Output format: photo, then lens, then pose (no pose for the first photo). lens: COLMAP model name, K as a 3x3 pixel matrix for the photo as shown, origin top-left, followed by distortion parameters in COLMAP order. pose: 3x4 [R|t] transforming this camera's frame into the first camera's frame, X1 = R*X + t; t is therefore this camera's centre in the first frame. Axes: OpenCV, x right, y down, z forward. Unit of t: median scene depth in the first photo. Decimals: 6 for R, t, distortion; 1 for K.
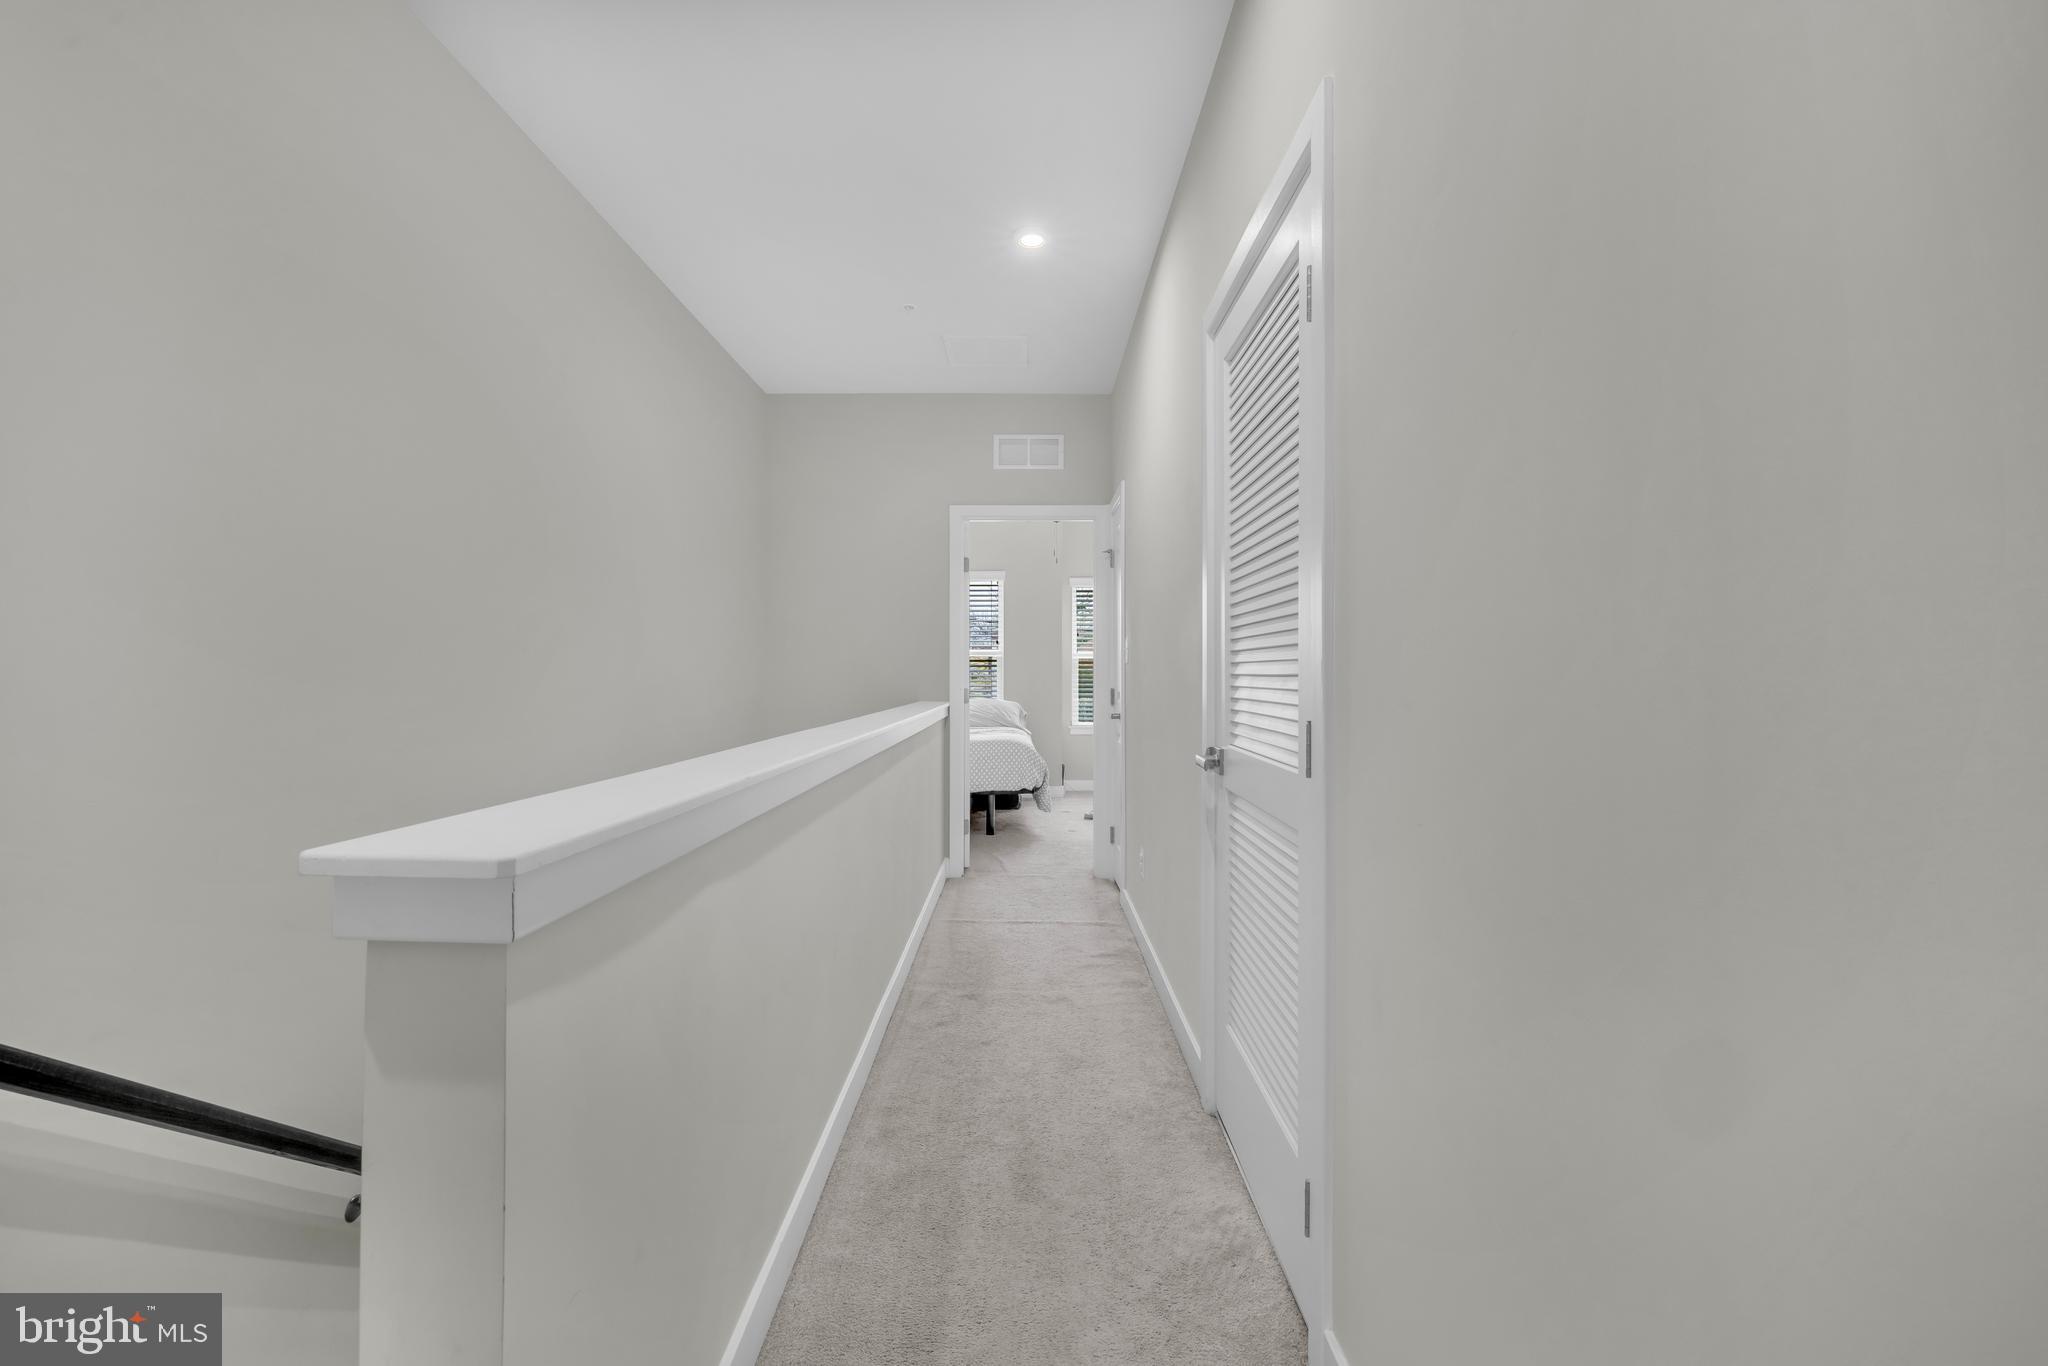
lens RADIAL K [[861.6, 0, 1019.8], [0, 861.6, 684.5], [0, 0, 1]] dist [-0.003010, 0.001108]
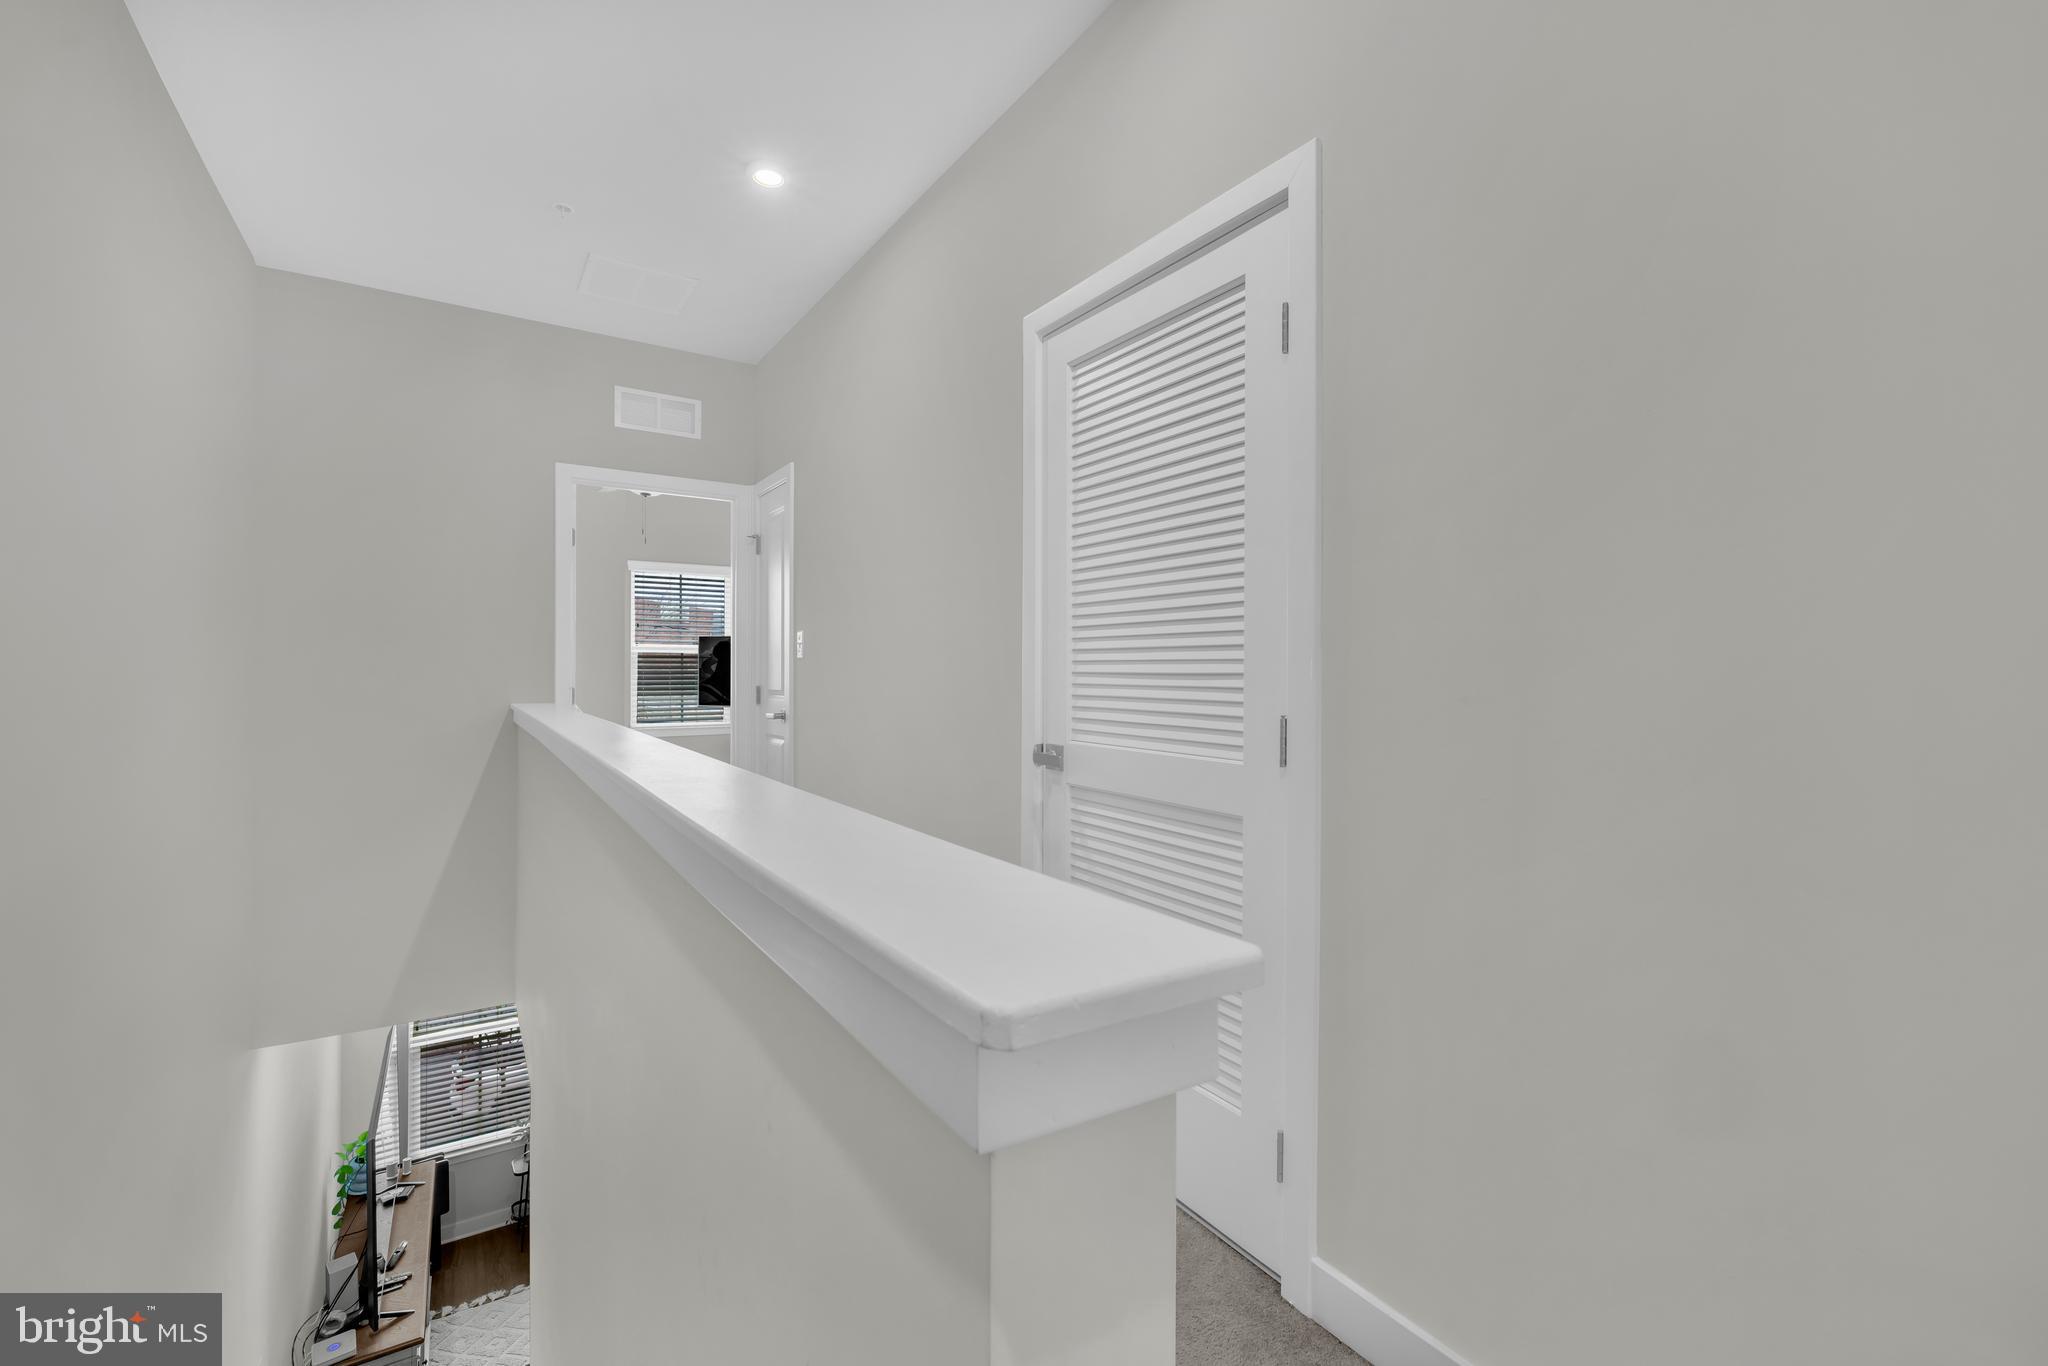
lens RADIAL K [[861.6, 0, 1029.2], [0, 861.6, 674.6], [0, 0, 1]] dist [-0.003010, 0.001108]
pose [[0.824951, 0.011160, 0.565094, -0.171414], [-0.005350, 0.999914, -0.011936, 0.001317], [-0.565179, 0.006824, 0.824940, 0.078279]]
